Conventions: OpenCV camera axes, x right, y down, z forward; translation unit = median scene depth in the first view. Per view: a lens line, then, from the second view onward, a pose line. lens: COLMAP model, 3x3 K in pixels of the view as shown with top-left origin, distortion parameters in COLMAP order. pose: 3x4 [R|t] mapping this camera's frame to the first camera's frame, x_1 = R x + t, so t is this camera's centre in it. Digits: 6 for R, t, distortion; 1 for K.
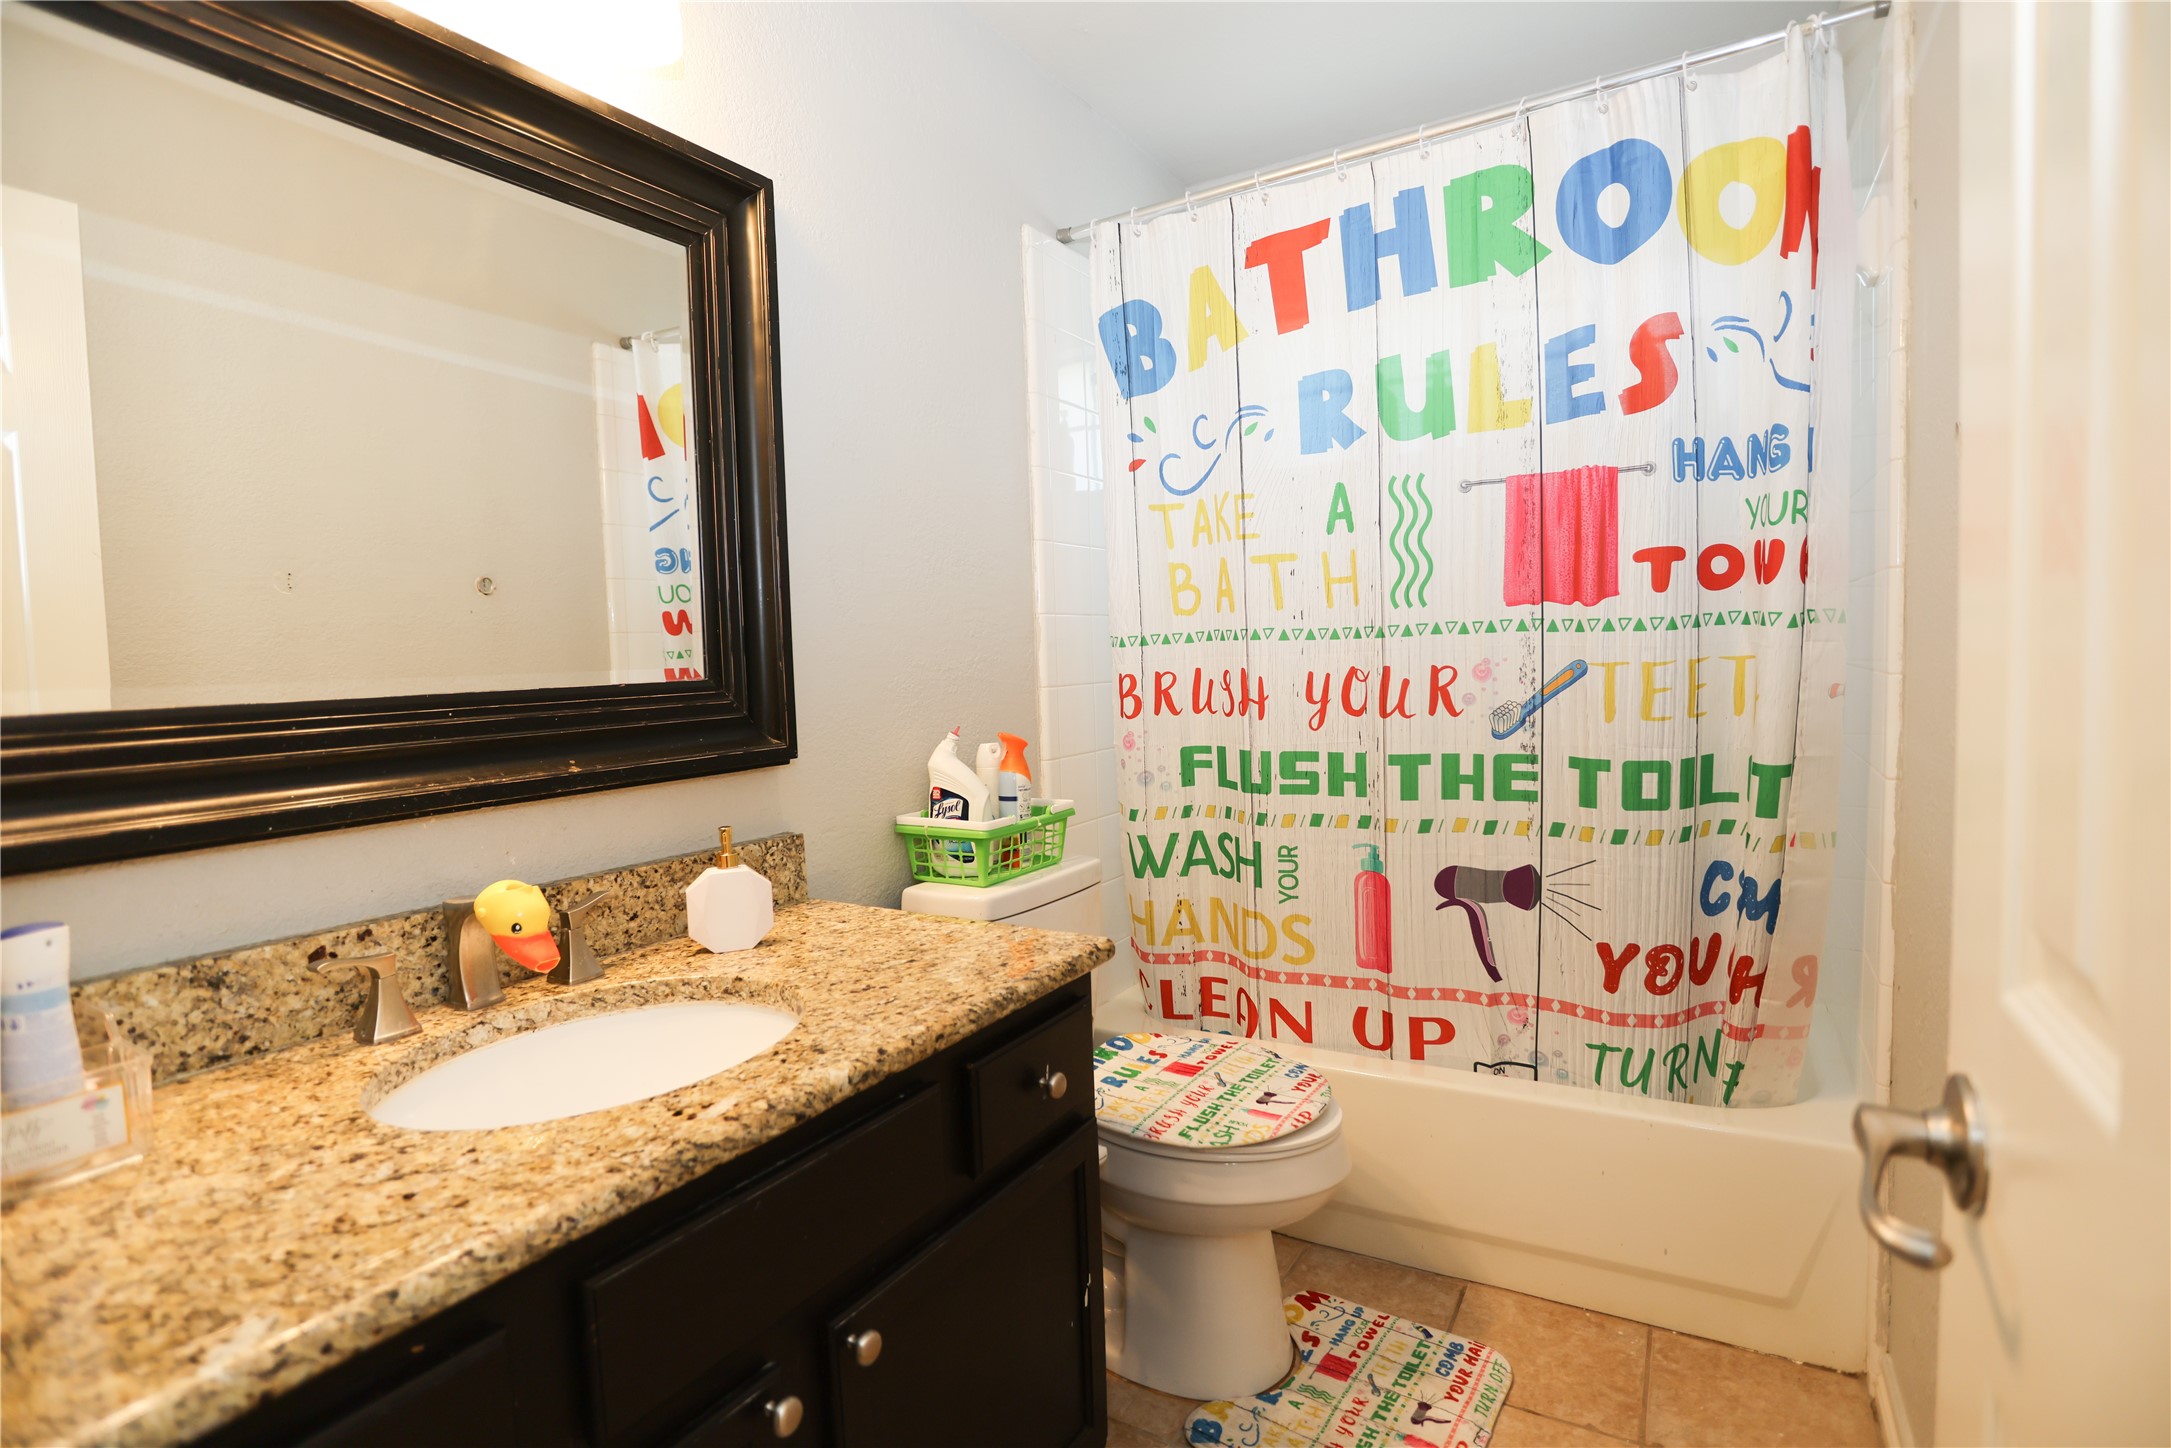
lens RADIAL K [[1064.4, 0, 1085.5], [0, 1064.4, 724.0], [0, 0, 1]] dist [-0.044460, 0.000282]
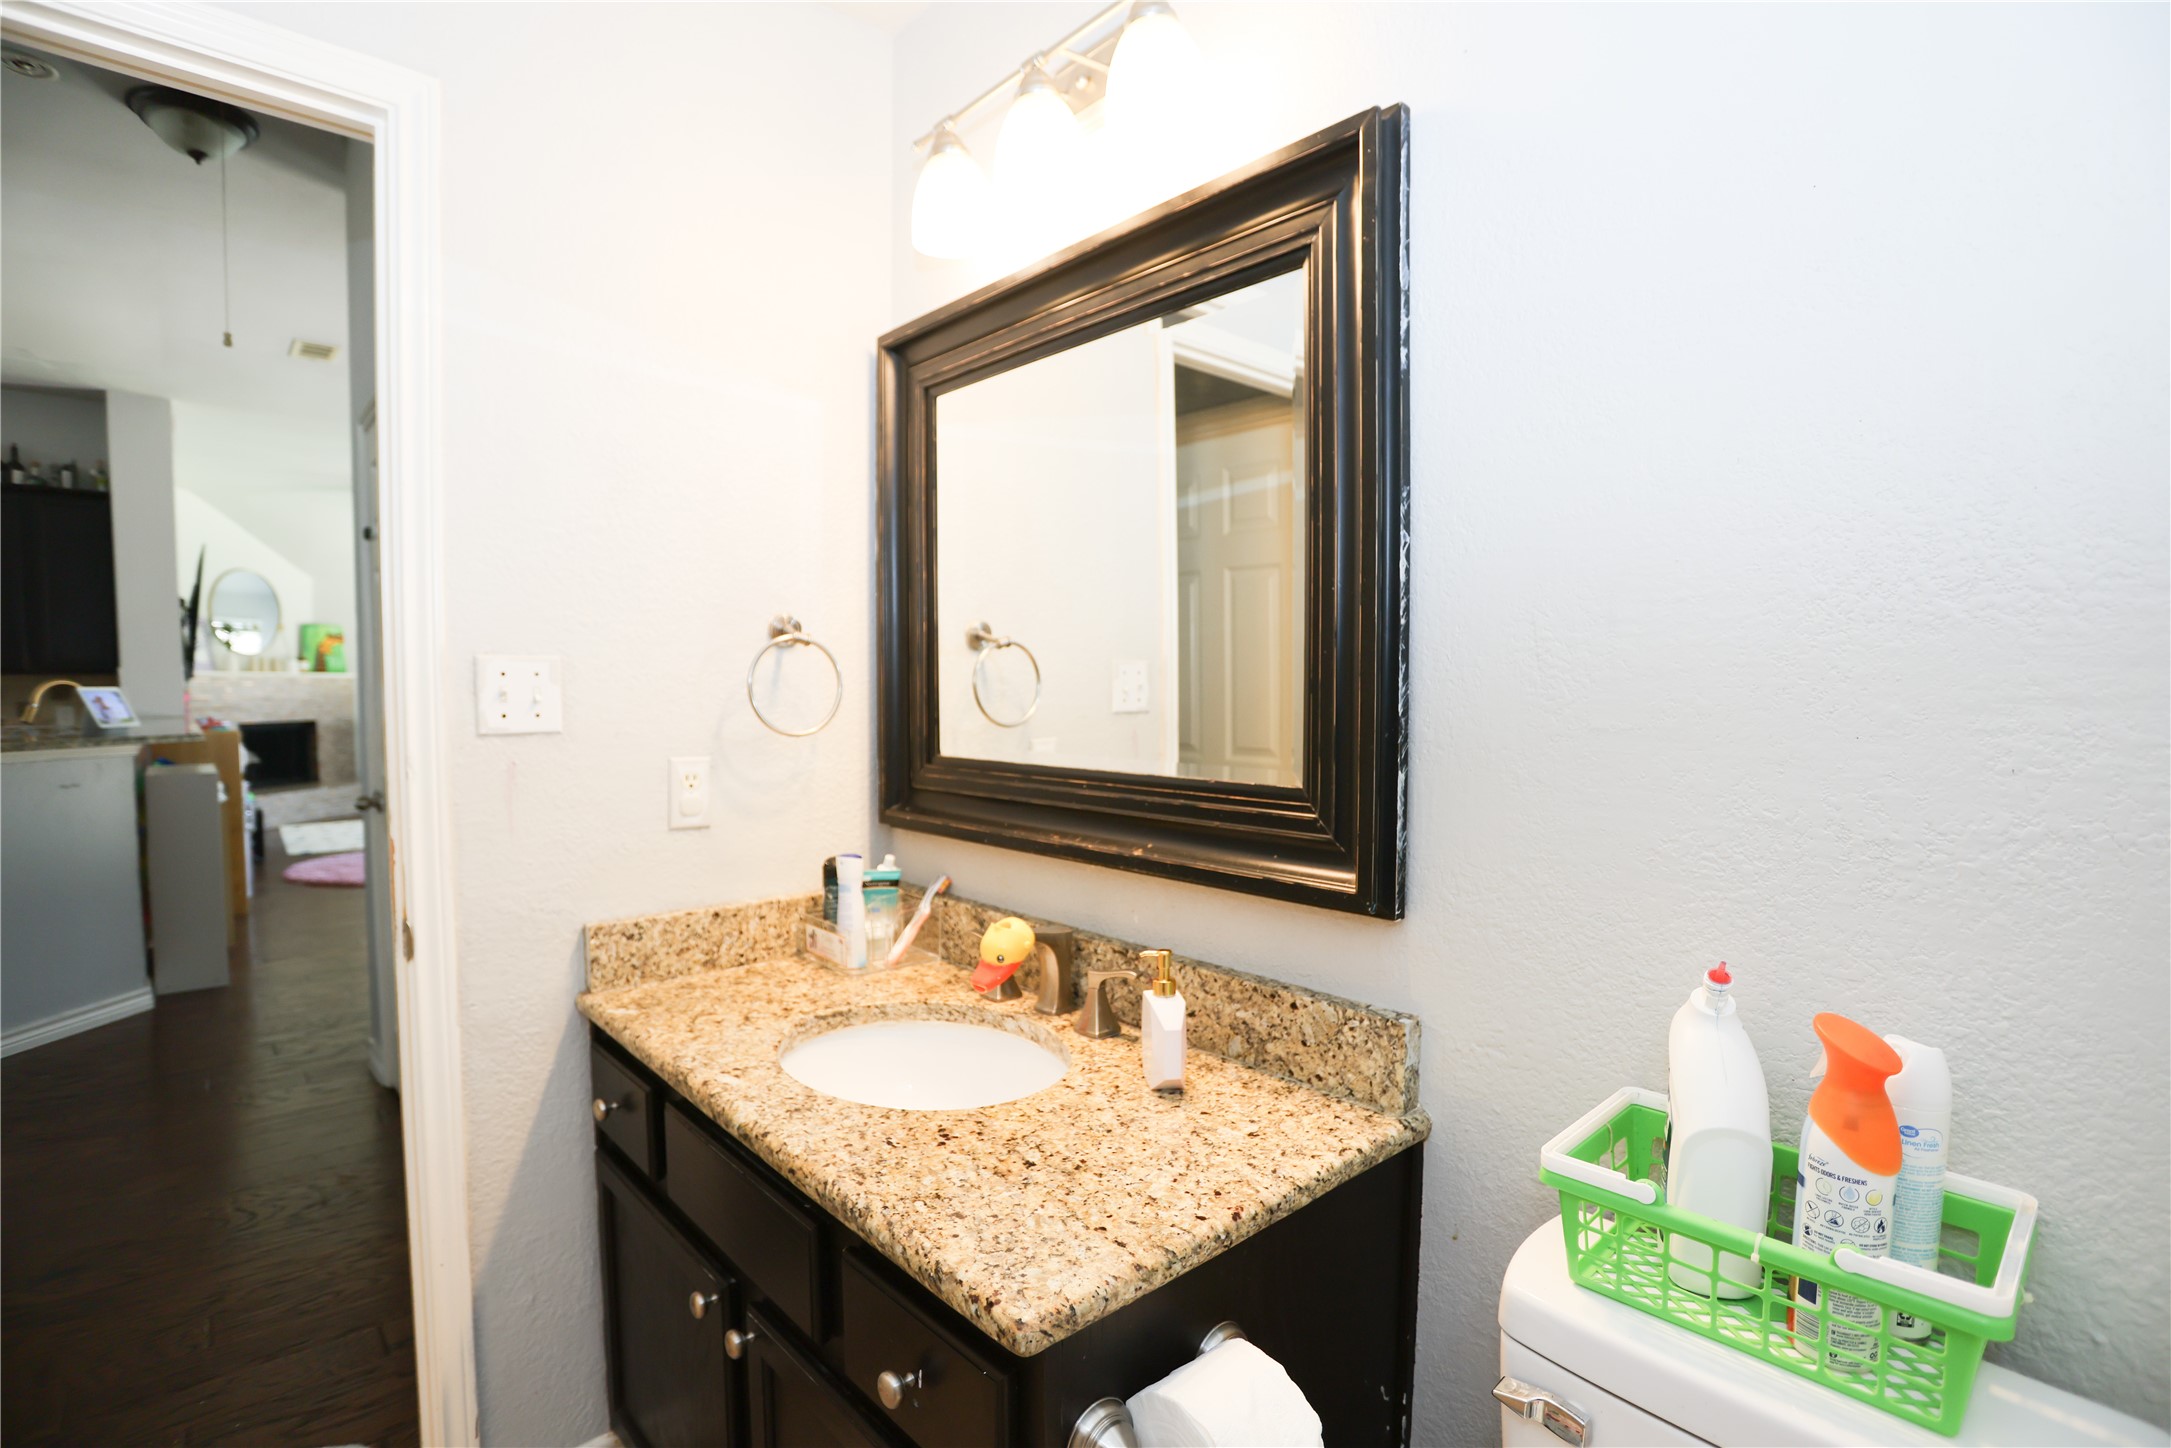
lens RADIAL K [[1064.4, 0, 1085.5], [0, 1064.4, 724.0], [0, 0, 1]] dist [-0.044460, 0.000282]
pose [[-0.296846, 0.075438, -0.951941, 0.687478], [-0.057180, 0.993682, 0.096576, -0.232183], [0.953212, 0.083100, -0.290657, 1.513262]]
